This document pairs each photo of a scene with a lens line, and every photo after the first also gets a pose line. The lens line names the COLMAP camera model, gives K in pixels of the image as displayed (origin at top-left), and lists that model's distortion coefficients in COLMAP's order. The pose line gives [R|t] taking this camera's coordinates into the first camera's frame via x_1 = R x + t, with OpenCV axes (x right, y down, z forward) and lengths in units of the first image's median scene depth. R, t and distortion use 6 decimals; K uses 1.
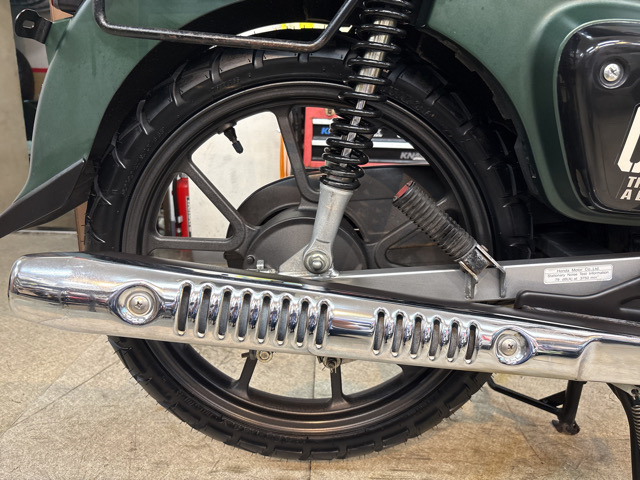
lens RADIAL K [[493.4, 0, 318.8], [0, 493.4, 243.6], [0, 0, 1]] dist [-0.000818, 0.010572]
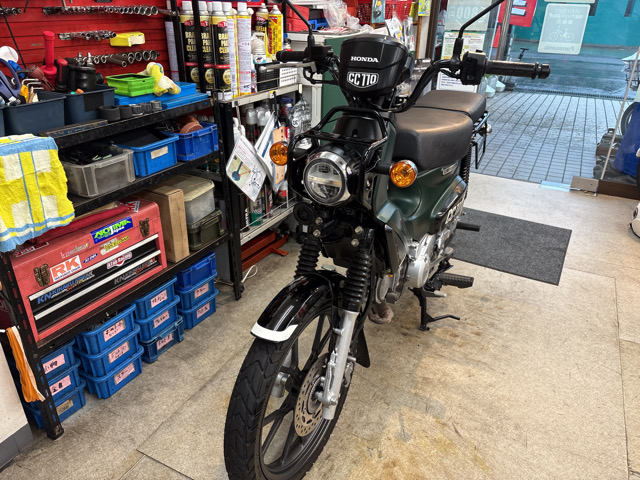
lens RADIAL K [[485.8, 0, 322.6], [0, 485.8, 241.6], [0, 0, 1]] dist [0.016479, -0.002438]
pose [[0.437349, -0.418493, 0.795983, -1.215279], [0.237790, 0.907435, 0.346436, -1.435440], [-0.867284, 0.037763, 0.496379, 0.245418]]
